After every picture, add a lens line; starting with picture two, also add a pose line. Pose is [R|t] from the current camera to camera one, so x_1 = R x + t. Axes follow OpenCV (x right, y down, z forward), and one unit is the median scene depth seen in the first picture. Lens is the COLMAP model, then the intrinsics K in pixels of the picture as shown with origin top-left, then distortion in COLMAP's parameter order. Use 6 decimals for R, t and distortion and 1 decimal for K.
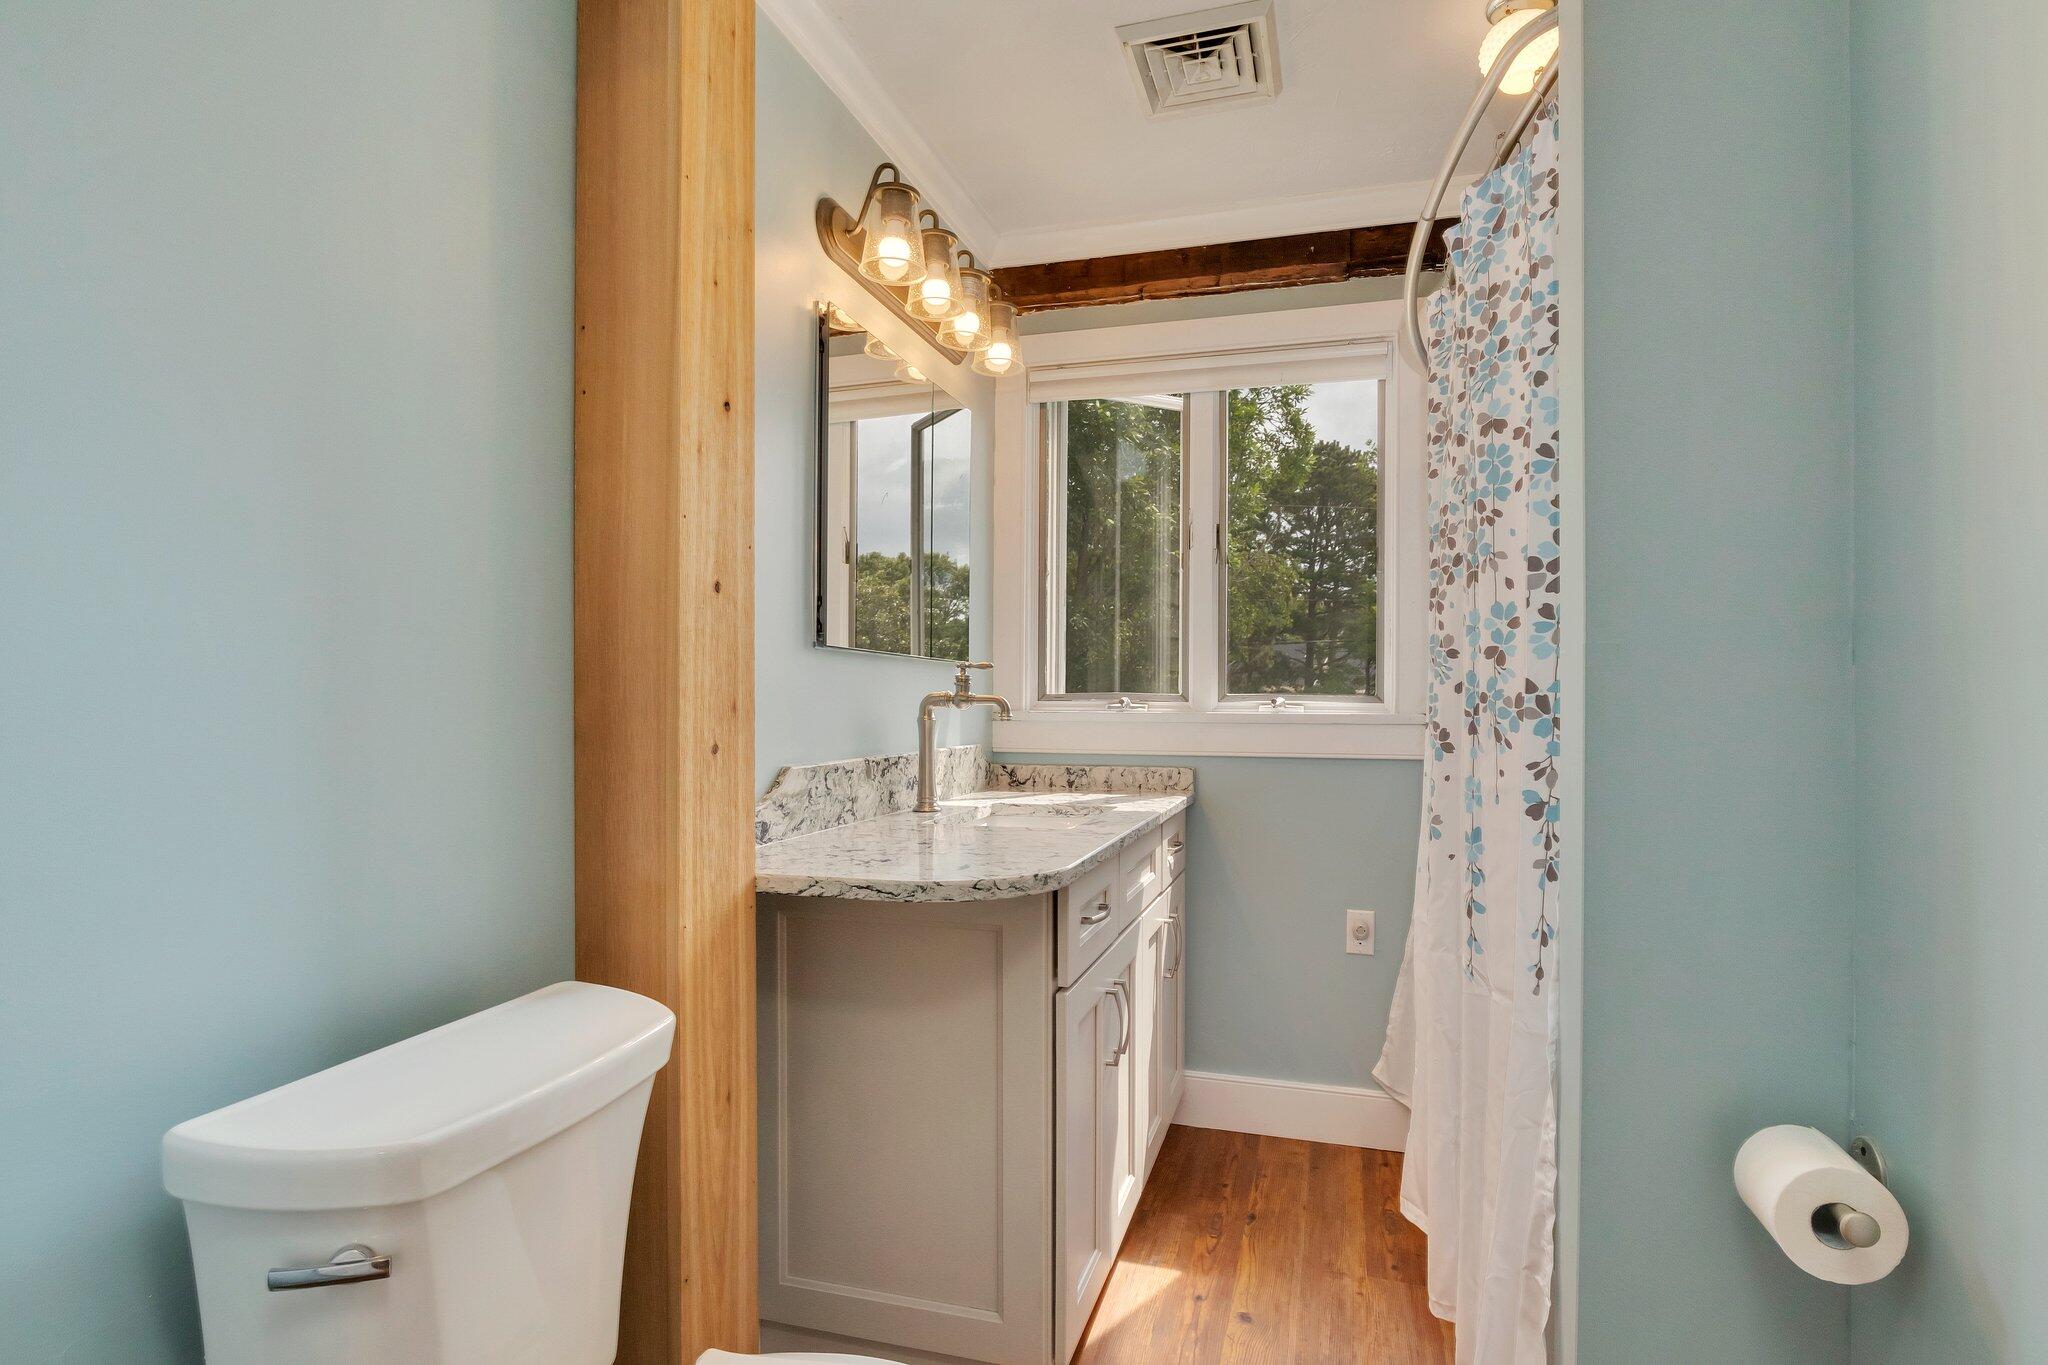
lens RADIAL K [[1035.3, 0, 1051.6], [0, 1035.3, 699.3], [0, 0, 1]] dist [-0.024765, -0.000862]
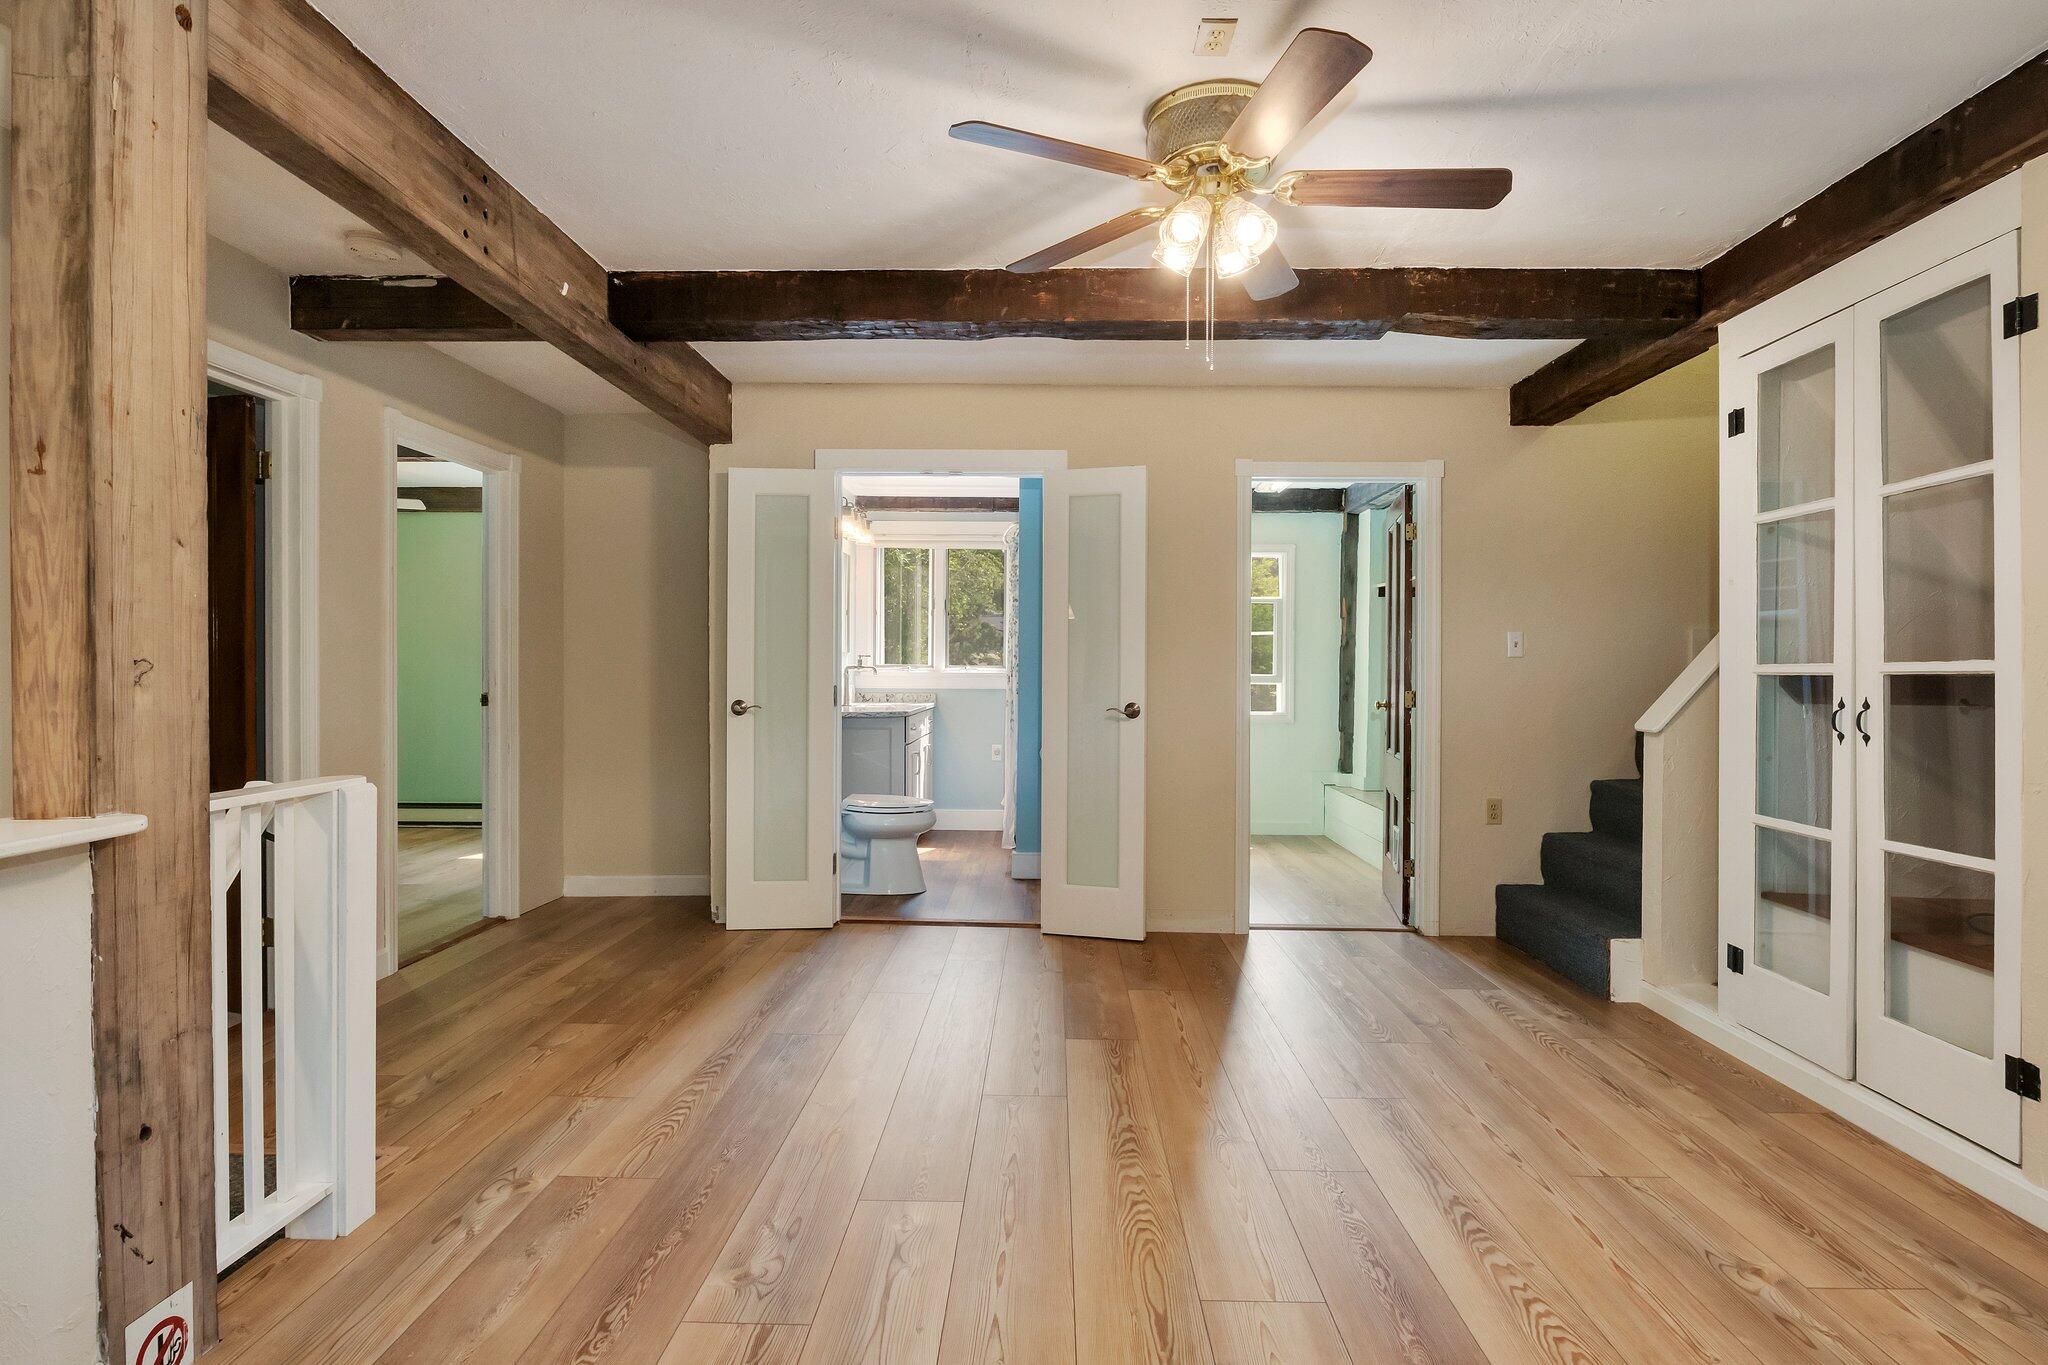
lens RADIAL K [[1035.3, 0, 1051.6], [0, 1035.3, 699.3], [0, 0, 1]] dist [-0.024765, -0.000862]
pose [[0.962750, -0.004486, 0.270356, -0.278096], [-0.005876, 0.999279, 0.037506, -0.018505], [-0.270329, -0.037697, 0.962030, -1.535903]]
